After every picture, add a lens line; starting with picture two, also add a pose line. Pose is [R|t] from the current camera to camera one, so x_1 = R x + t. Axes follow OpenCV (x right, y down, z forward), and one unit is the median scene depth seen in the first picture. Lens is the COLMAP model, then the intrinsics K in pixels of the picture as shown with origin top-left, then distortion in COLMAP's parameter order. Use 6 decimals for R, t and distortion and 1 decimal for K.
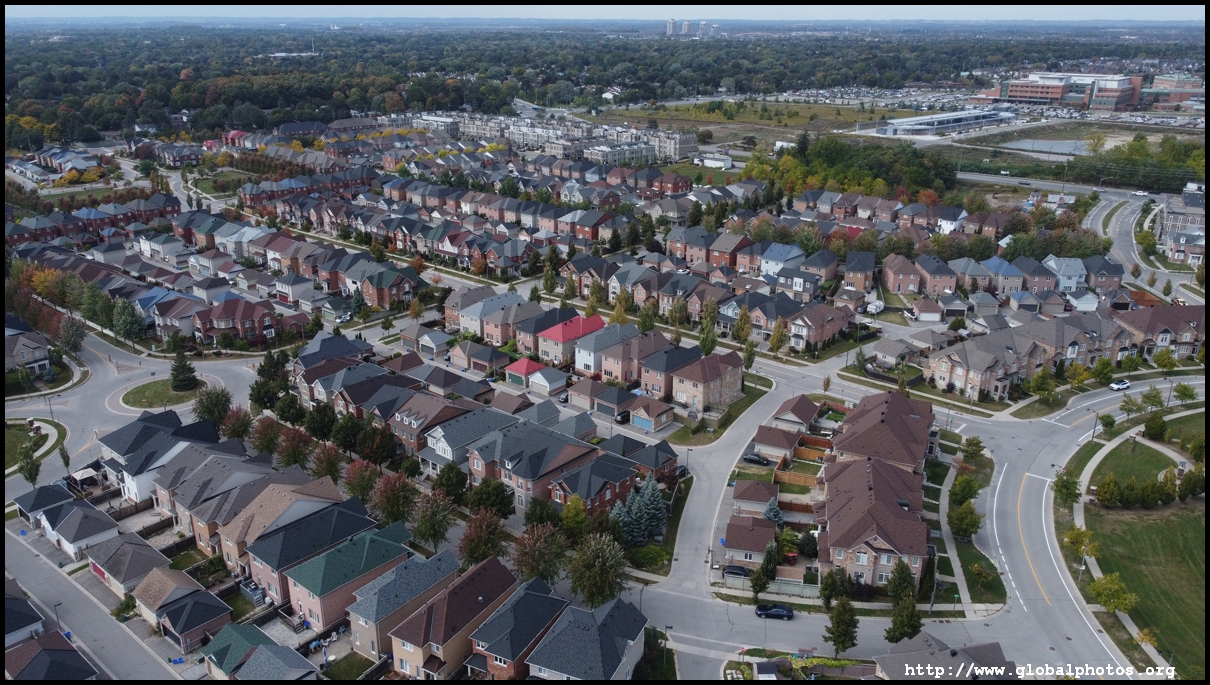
lens RADIAL K [[900.4, 0, 605.0], [0, 900.4, 342.5], [0, 0, 1]] dist [0.003639, -0.003384]
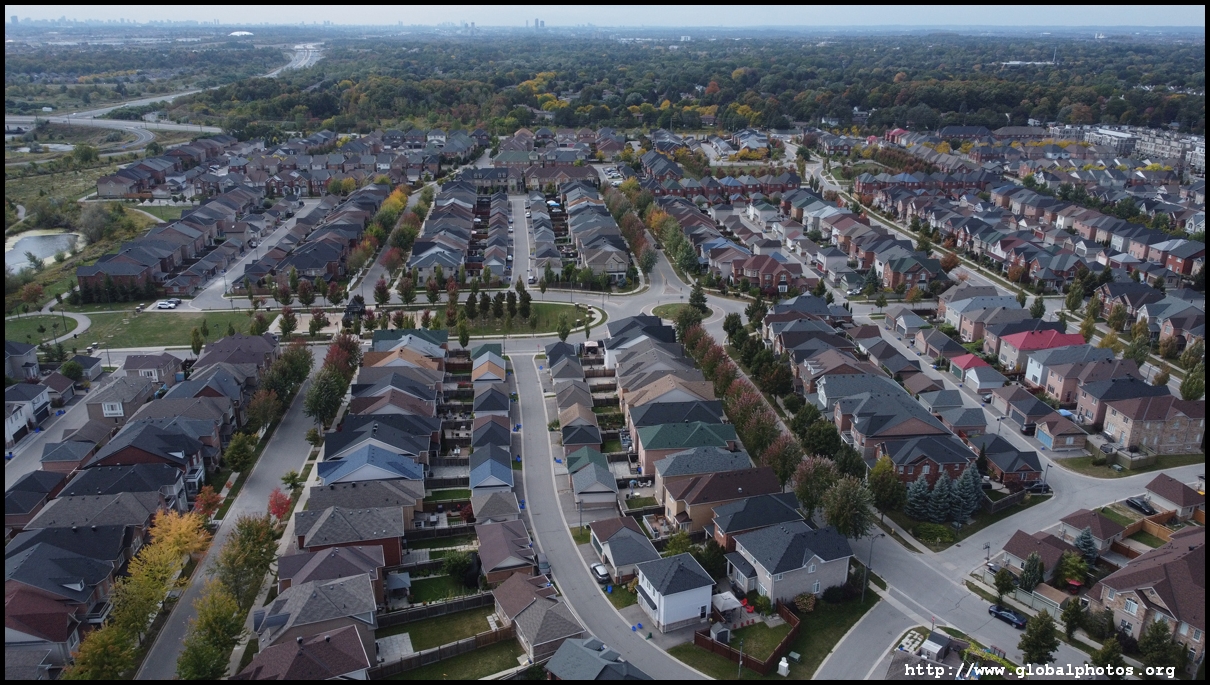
lens RADIAL K [[900.4, 0, 605.0], [0, 900.4, 342.5], [0, 0, 1]] dist [0.003639, -0.003384]
pose [[0.725947, 0.229322, -0.648393, 0.234893], [-0.234415, 0.968823, 0.080197, 0.017869], [0.646568, 0.093774, 0.757070, -0.031292]]
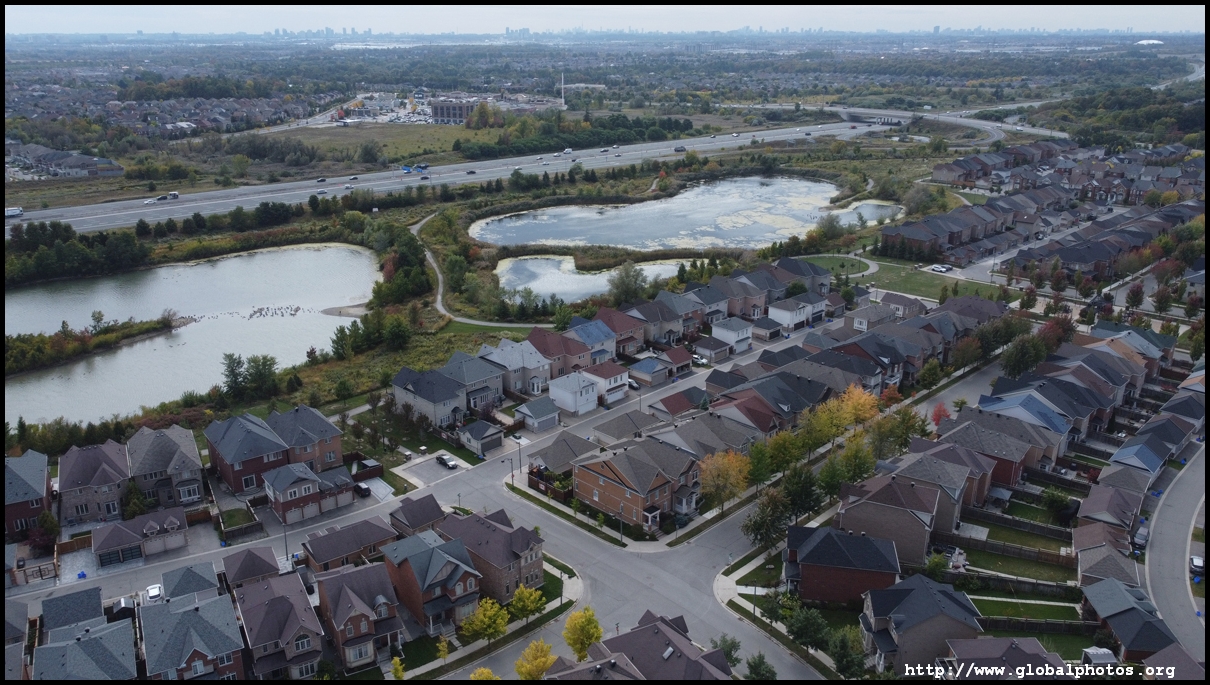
lens RADIAL K [[900.4, 0, 605.0], [0, 900.4, 342.5], [0, 0, 1]] dist [0.003639, -0.003384]
pose [[-0.075141, 0.322526, -0.943573, 0.428494], [-0.335209, 0.883012, 0.328519, 0.016281], [0.939143, 0.340979, 0.041763, -0.018015]]
